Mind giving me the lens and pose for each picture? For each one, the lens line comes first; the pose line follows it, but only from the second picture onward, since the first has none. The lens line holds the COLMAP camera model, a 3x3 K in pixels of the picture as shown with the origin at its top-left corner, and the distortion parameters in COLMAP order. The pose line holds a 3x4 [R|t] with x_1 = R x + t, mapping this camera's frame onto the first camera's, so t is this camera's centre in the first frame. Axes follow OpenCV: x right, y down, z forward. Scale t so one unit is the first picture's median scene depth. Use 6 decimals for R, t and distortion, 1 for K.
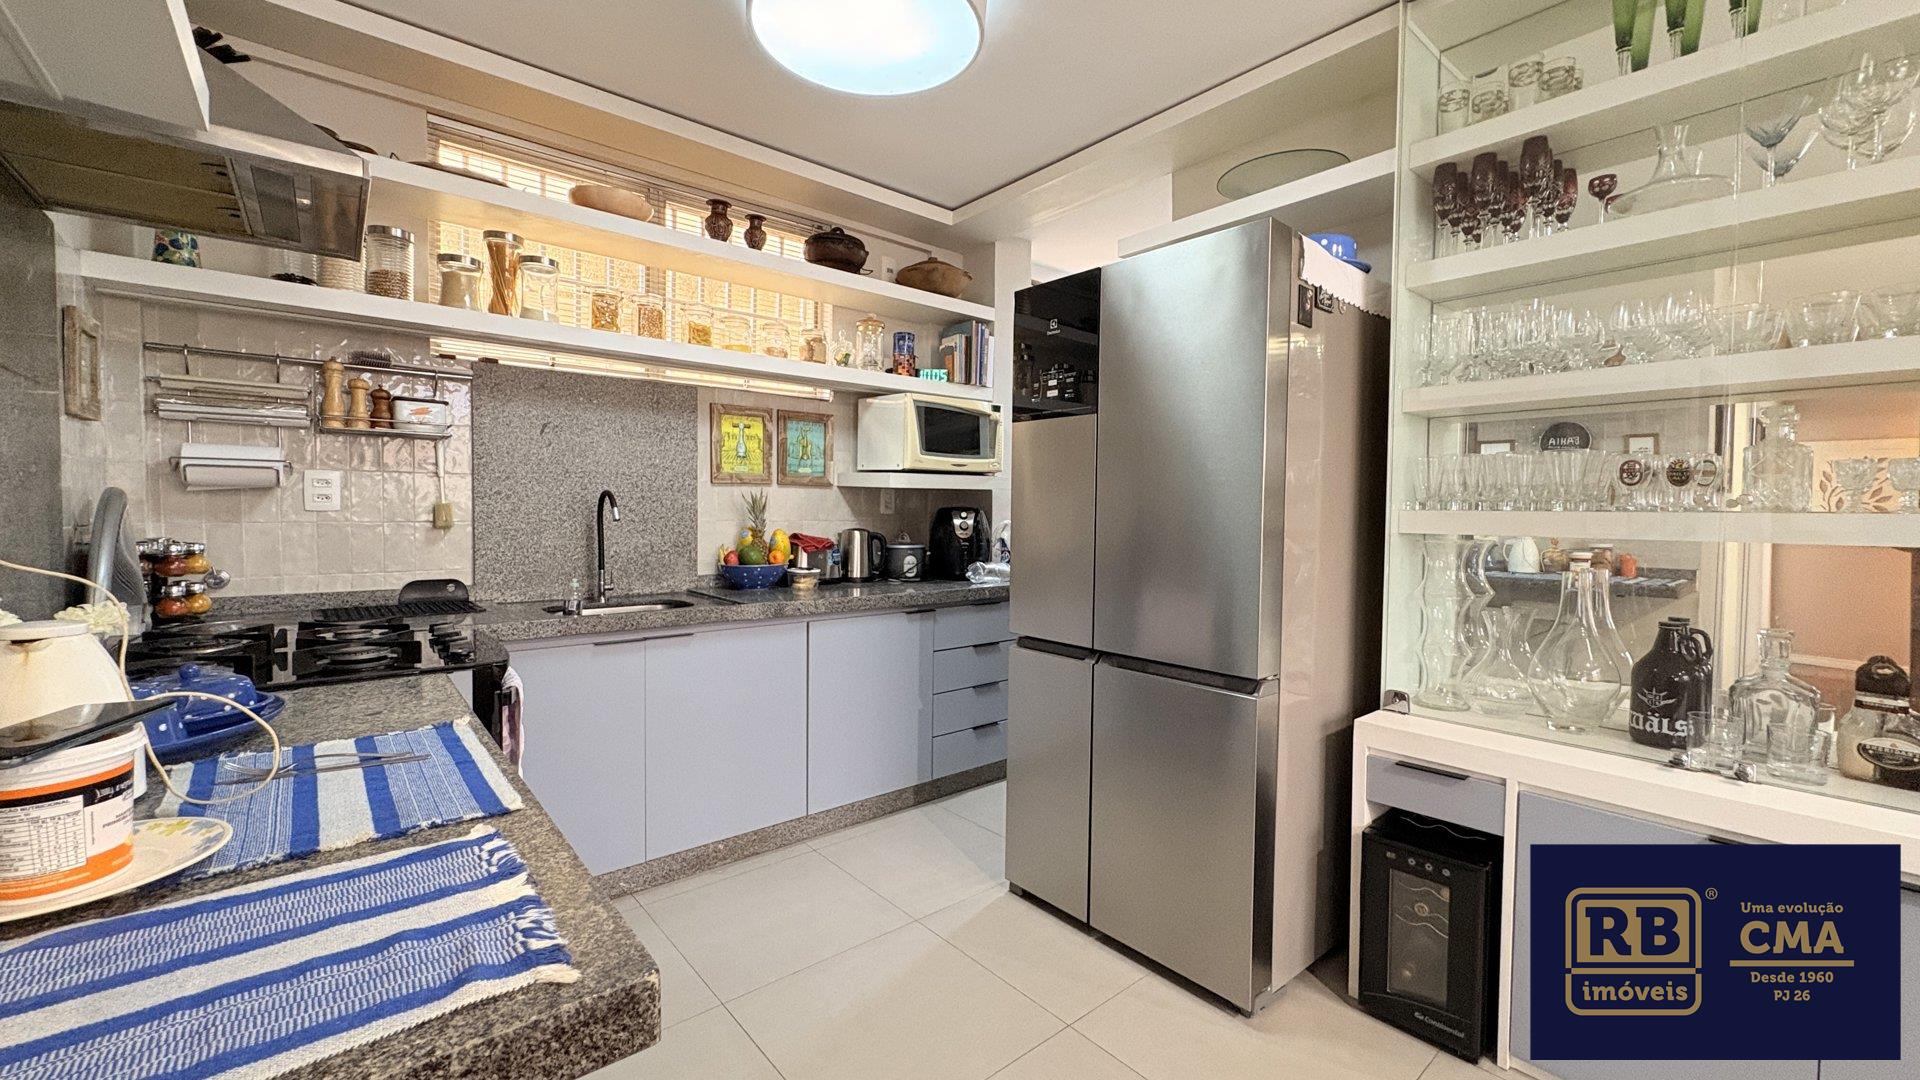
lens RADIAL K [[764.3, 0, 961.2], [0, 764.3, 533.9], [0, 0, 1]] dist [0.001992, 0.000164]
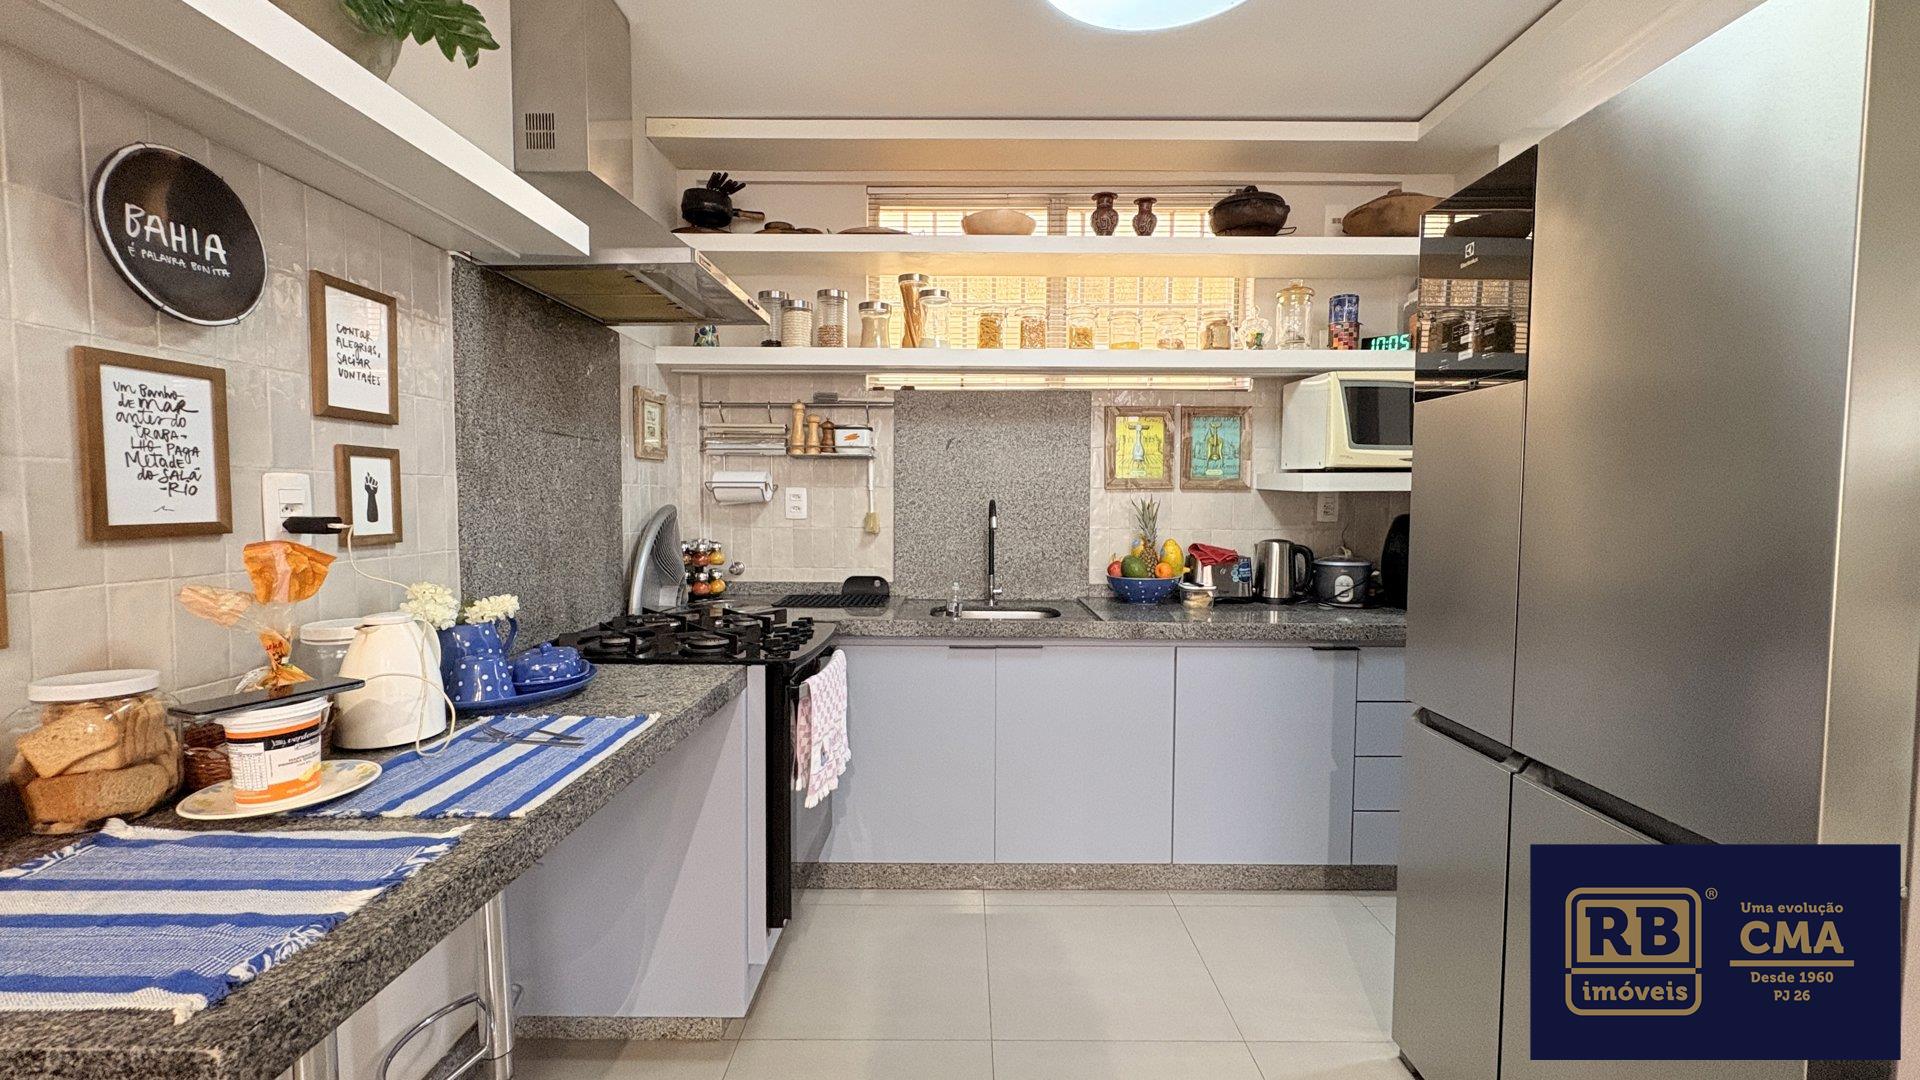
lens RADIAL K [[764.3, 0, 955.3], [0, 764.3, 535.3], [0, 0, 1]] dist [0.001992, 0.000164]
pose [[0.757244, 0.023790, -0.652698, 0.213269], [-0.017425, 0.999717, 0.016222, -0.027977], [0.652899, -0.000910, 0.757444, 0.193714]]
